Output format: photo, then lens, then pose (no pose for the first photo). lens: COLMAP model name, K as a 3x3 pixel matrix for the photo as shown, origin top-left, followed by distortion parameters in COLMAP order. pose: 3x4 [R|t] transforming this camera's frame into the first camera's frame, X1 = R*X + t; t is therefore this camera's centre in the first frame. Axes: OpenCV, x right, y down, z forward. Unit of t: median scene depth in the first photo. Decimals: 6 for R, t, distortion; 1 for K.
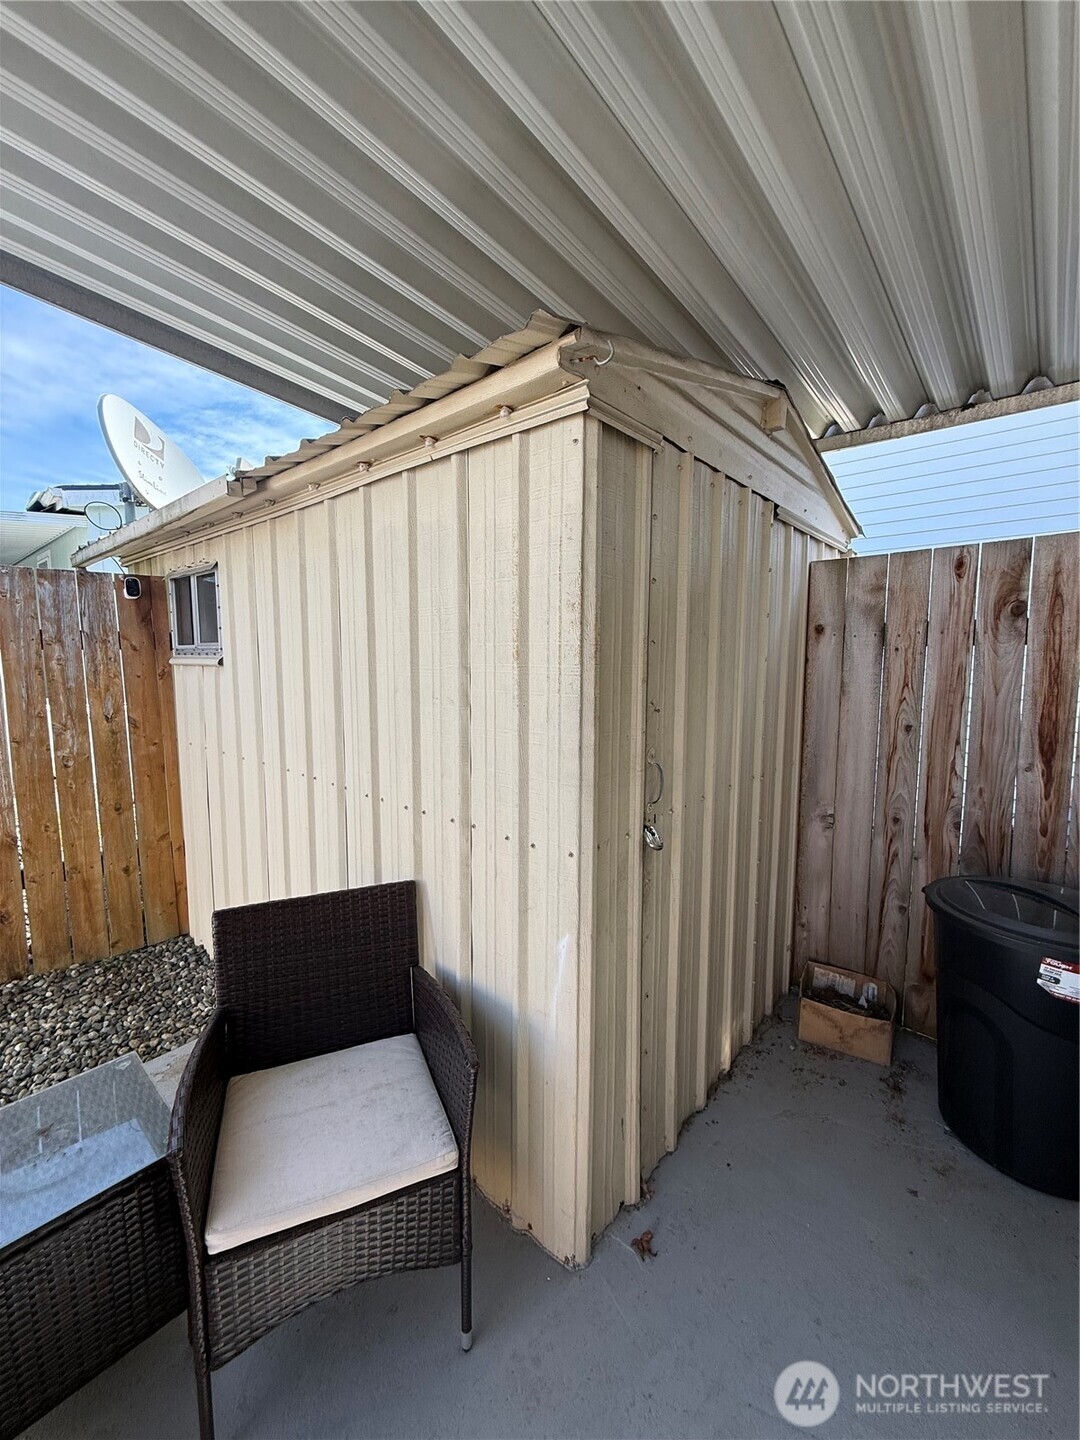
lens RADIAL K [[576.6, 0, 540.2], [0, 576.6, 715.9], [0, 0, 1]] dist [0.002269, 0.000575]
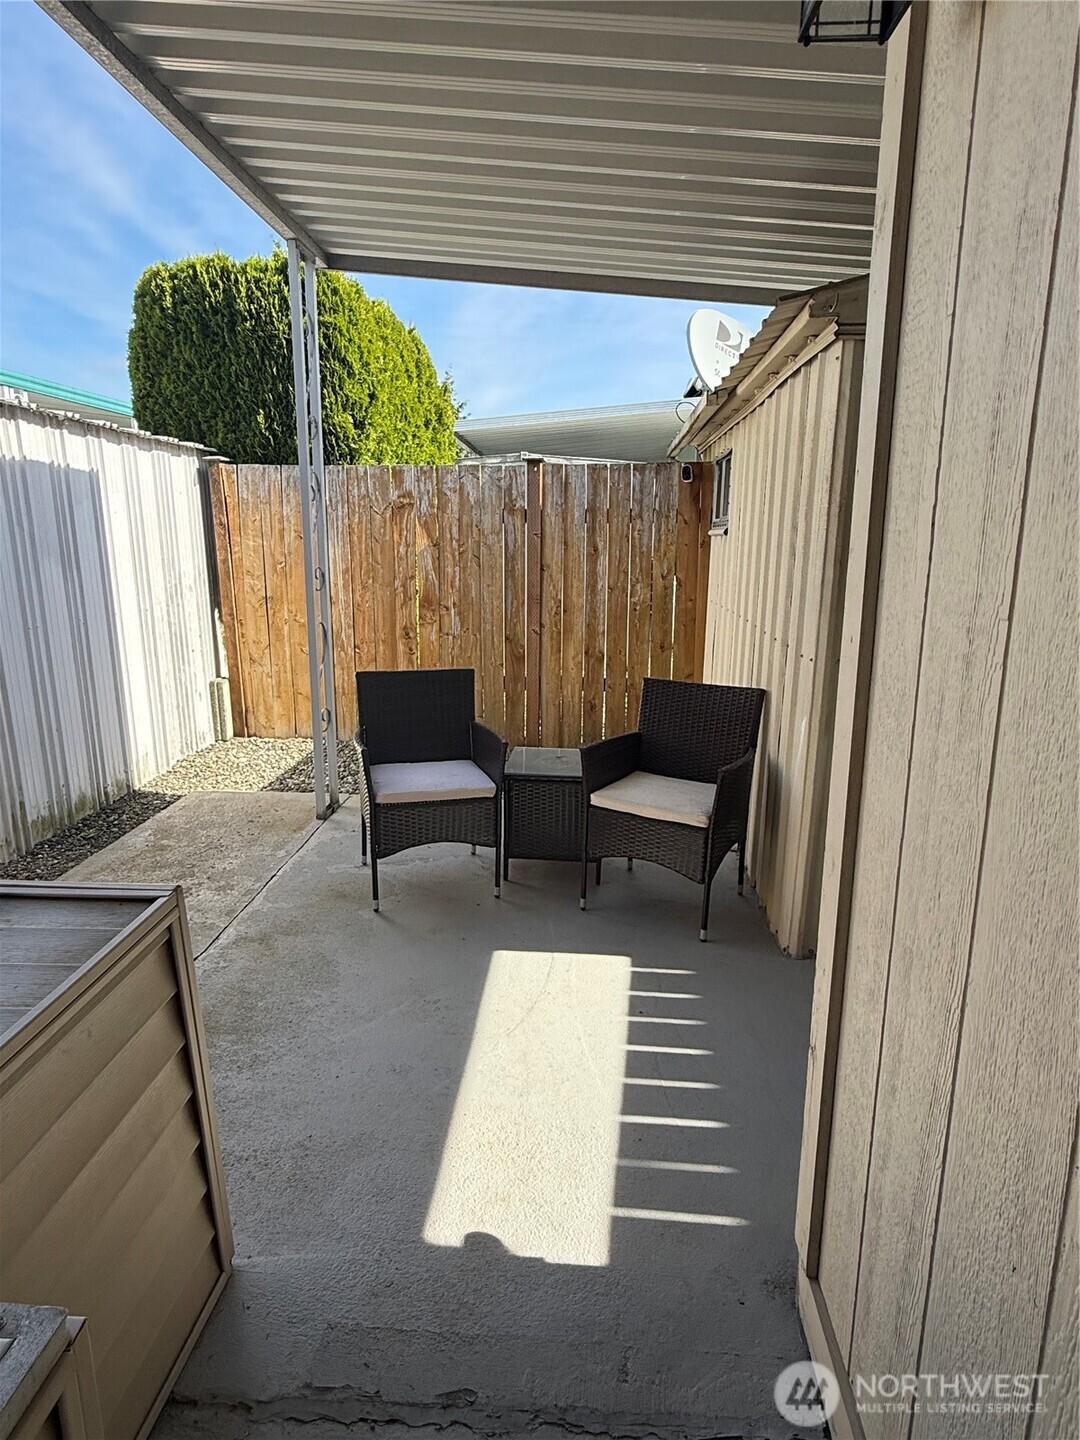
lens RADIAL K [[793.0, 0, 539.0], [0, 793.0, 724.3], [0, 0, 1]] dist [0.005200, 0.000354]
pose [[0.600816, 0.185780, -0.777499, 0.394033], [-0.090838, 0.982186, 0.164493, 0.045158], [0.794209, -0.028204, 0.606990, -0.237970]]
